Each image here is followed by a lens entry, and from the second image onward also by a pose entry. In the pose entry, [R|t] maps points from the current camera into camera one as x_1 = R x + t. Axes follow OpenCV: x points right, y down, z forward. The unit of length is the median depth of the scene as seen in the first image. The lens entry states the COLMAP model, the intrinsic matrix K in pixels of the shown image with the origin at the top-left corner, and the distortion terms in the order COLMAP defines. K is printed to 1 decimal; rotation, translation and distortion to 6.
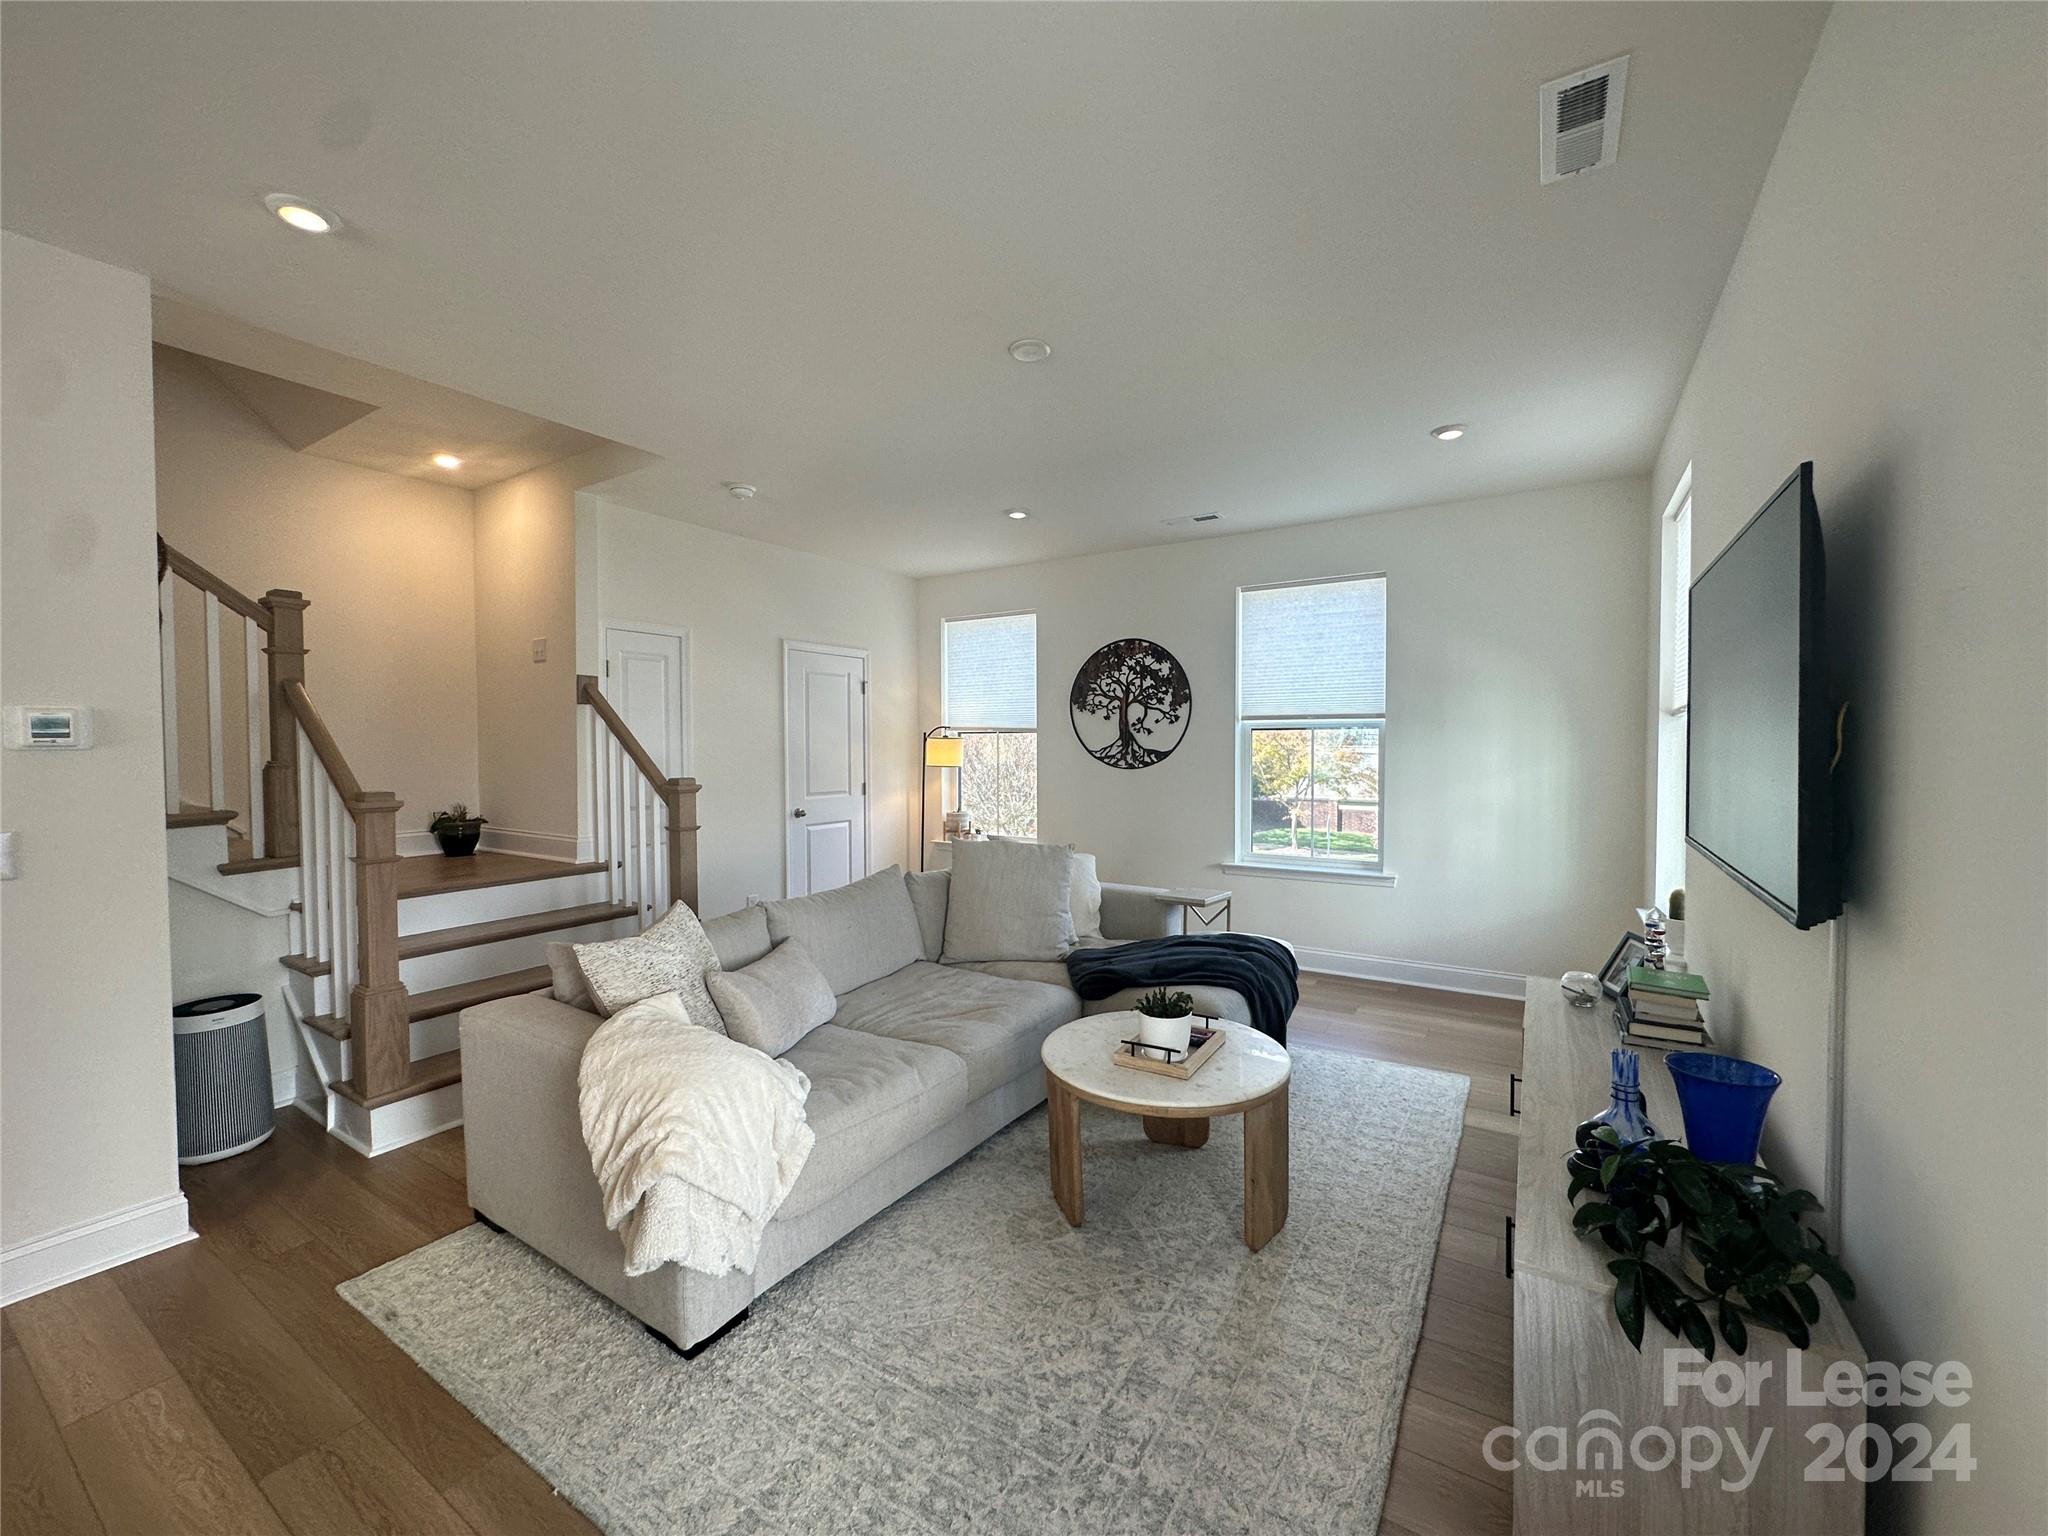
lens RADIAL K [[816.8, 0, 1027.2], [0, 816.8, 768.7], [0, 0, 1]] dist [-0.003119, -0.000680]
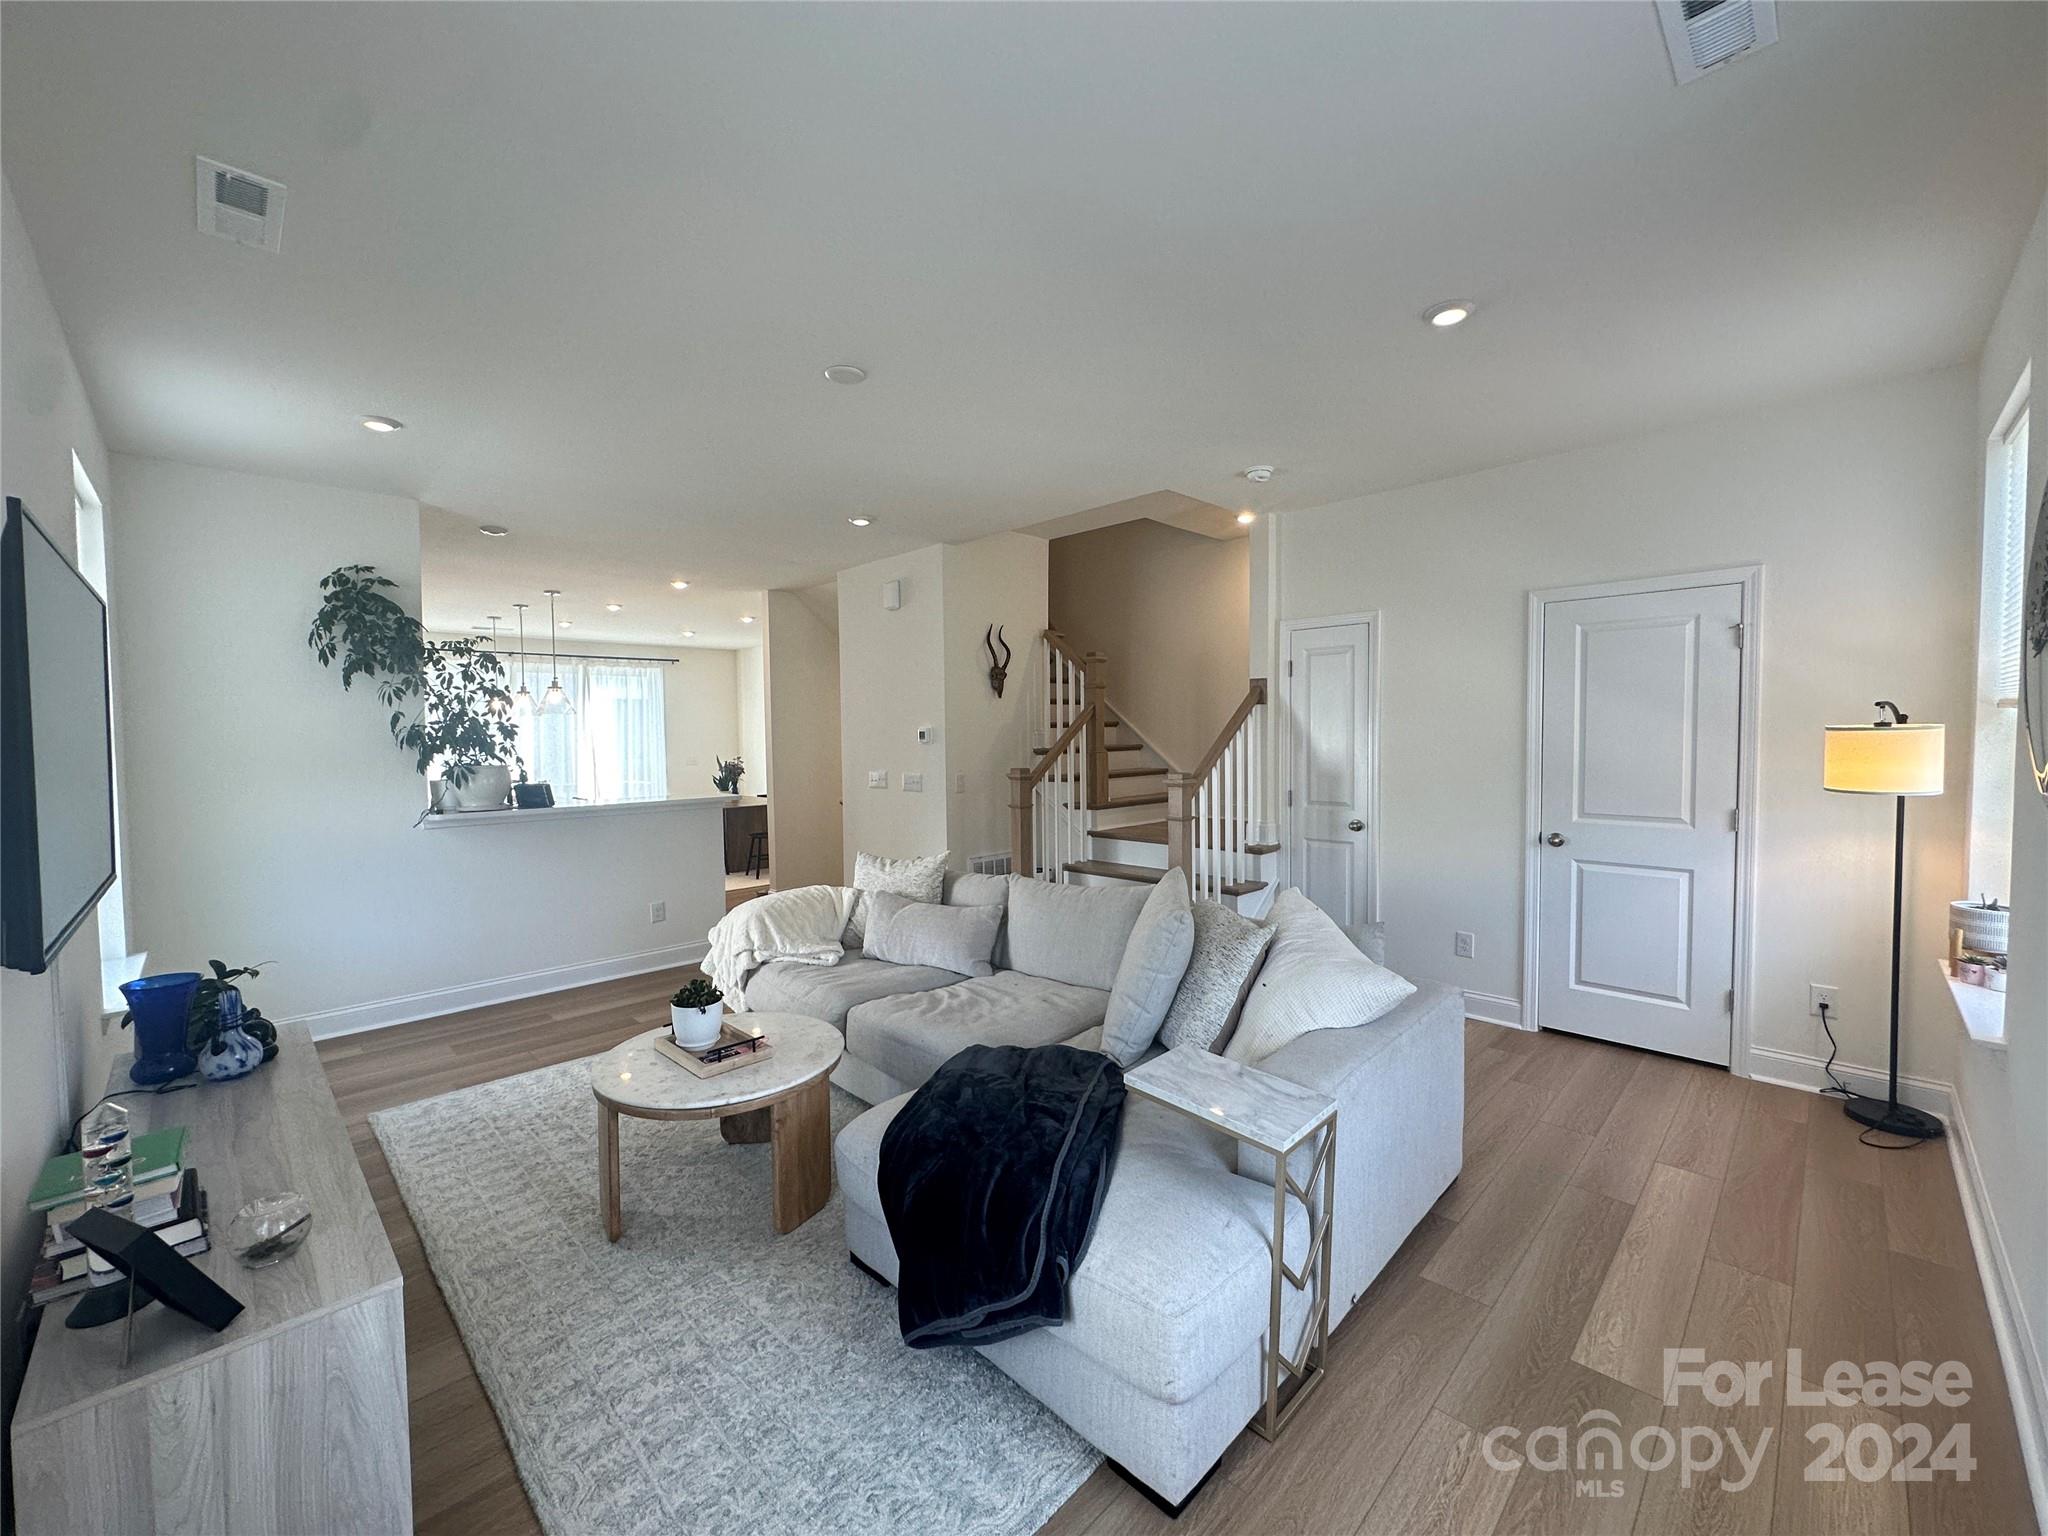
lens RADIAL K [[816.8, 0, 1020.1], [0, 816.8, 765.0], [0, 0, 1]] dist [-0.003119, -0.000680]
pose [[-0.223890, 0.043753, -0.973632, 0.484260], [-0.017426, 0.998652, 0.048885, -0.034050], [0.974459, 0.027911, -0.222826, 0.714905]]
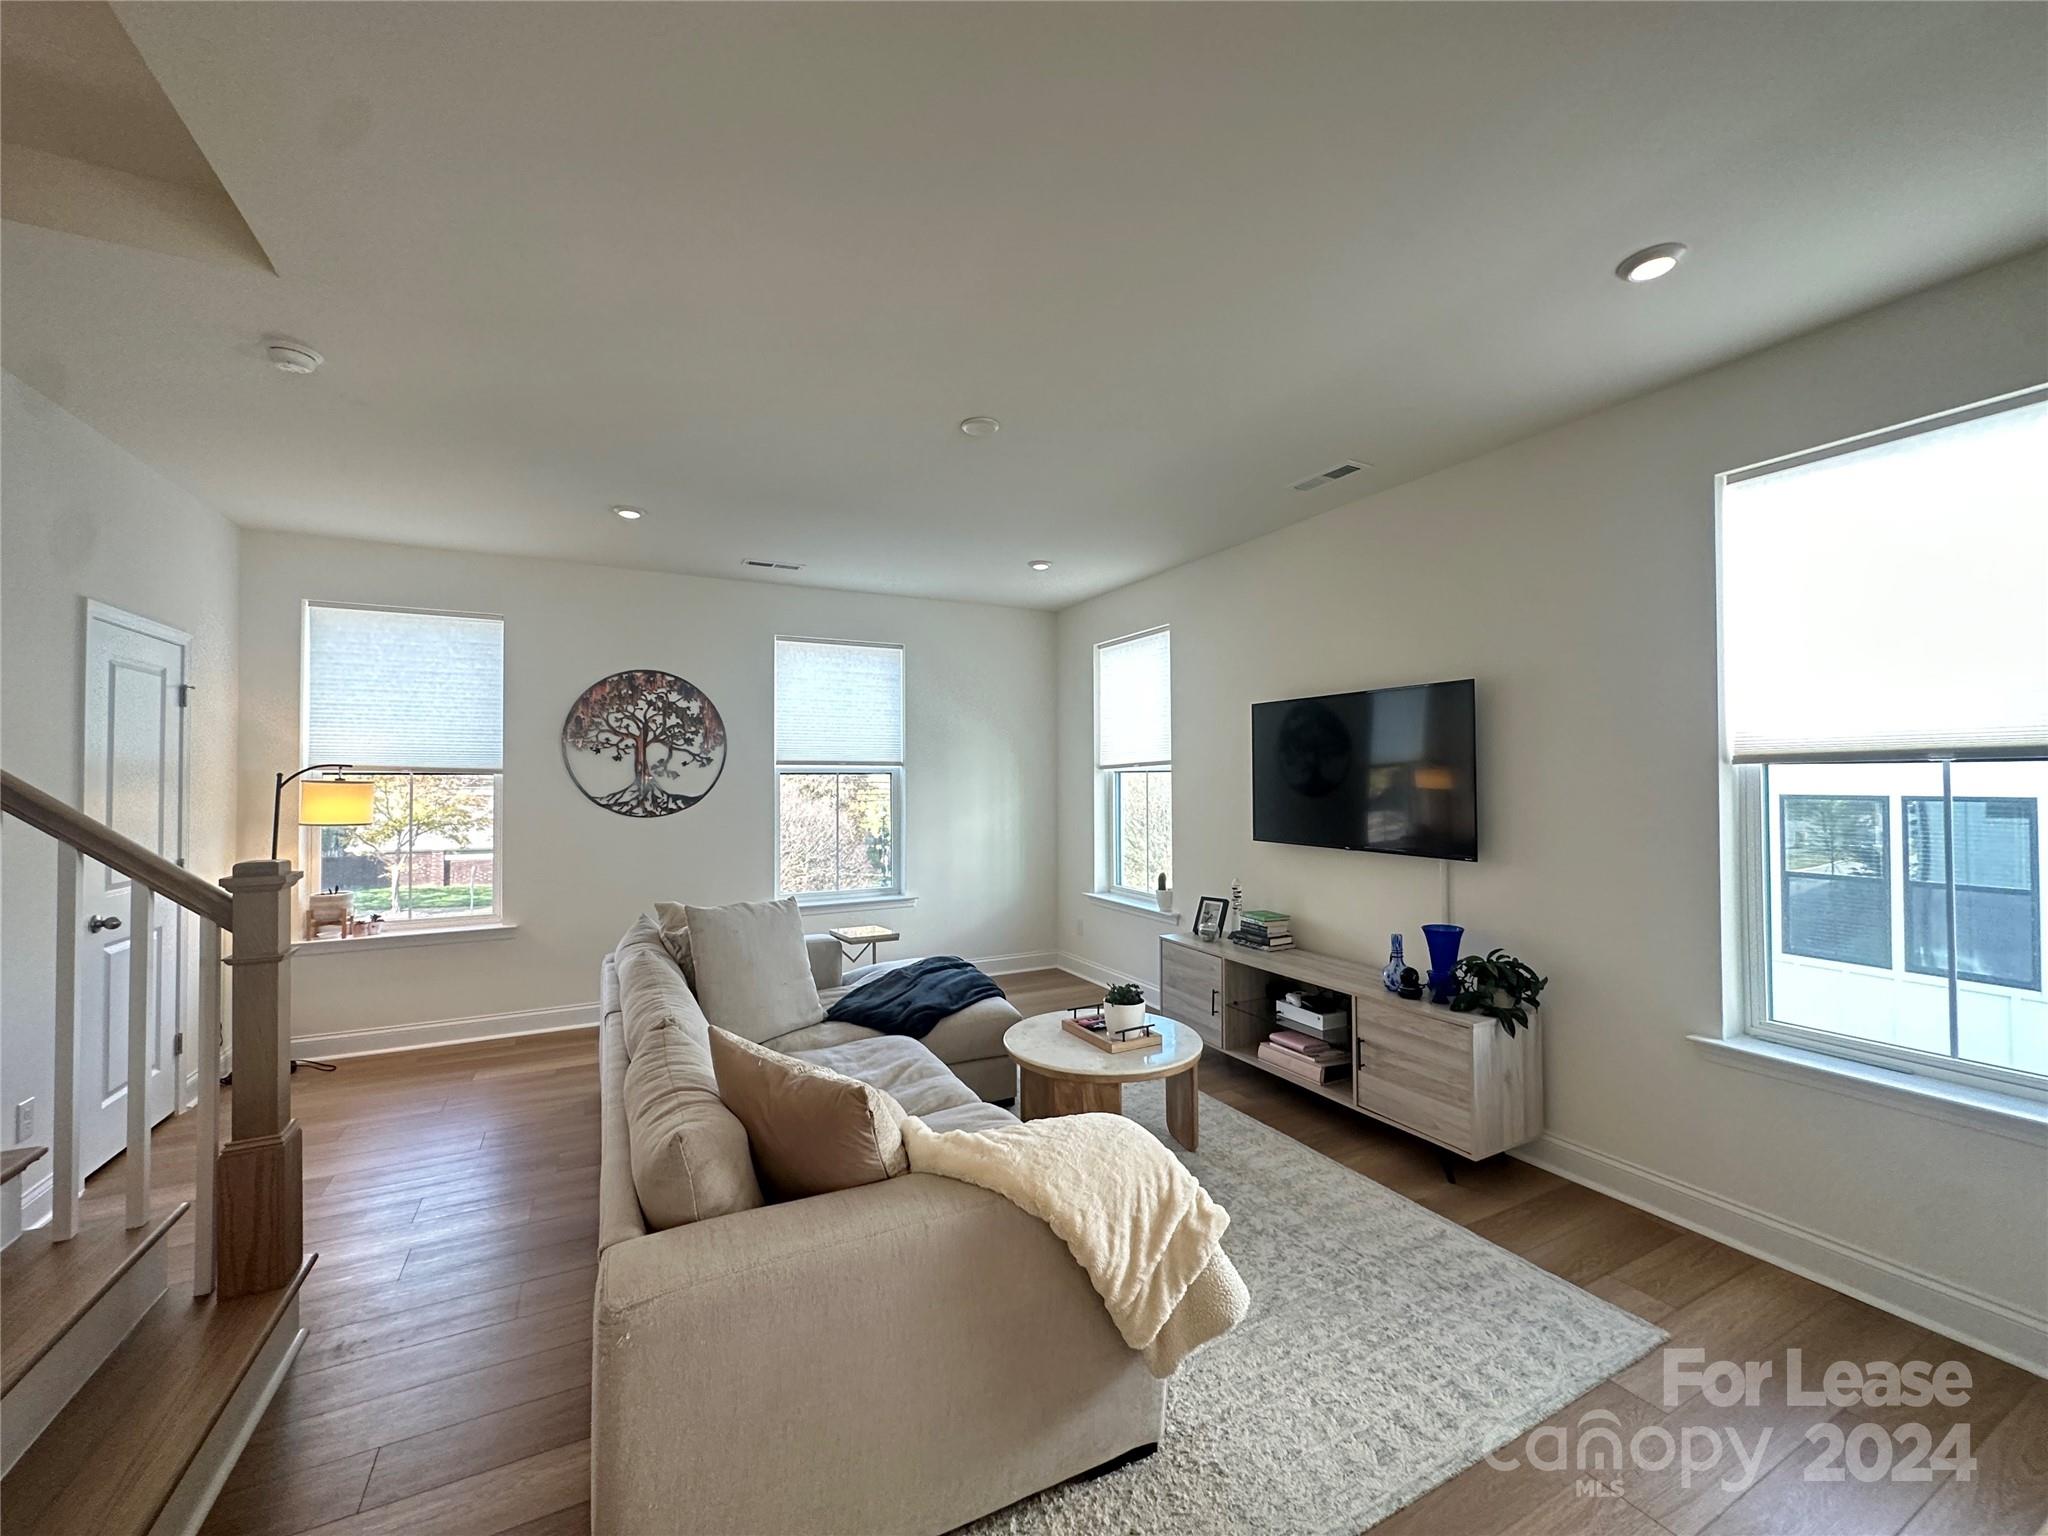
lens RADIAL K [[816.8, 0, 1028.1], [0, 816.8, 764.4], [0, 0, 1]] dist [-0.003119, -0.000680]
pose [[0.500451, 0.016490, 0.865608, -0.436497], [0.030152, 0.998880, -0.036462, -0.012024], [-0.865240, 0.044347, 0.499393, 0.206780]]
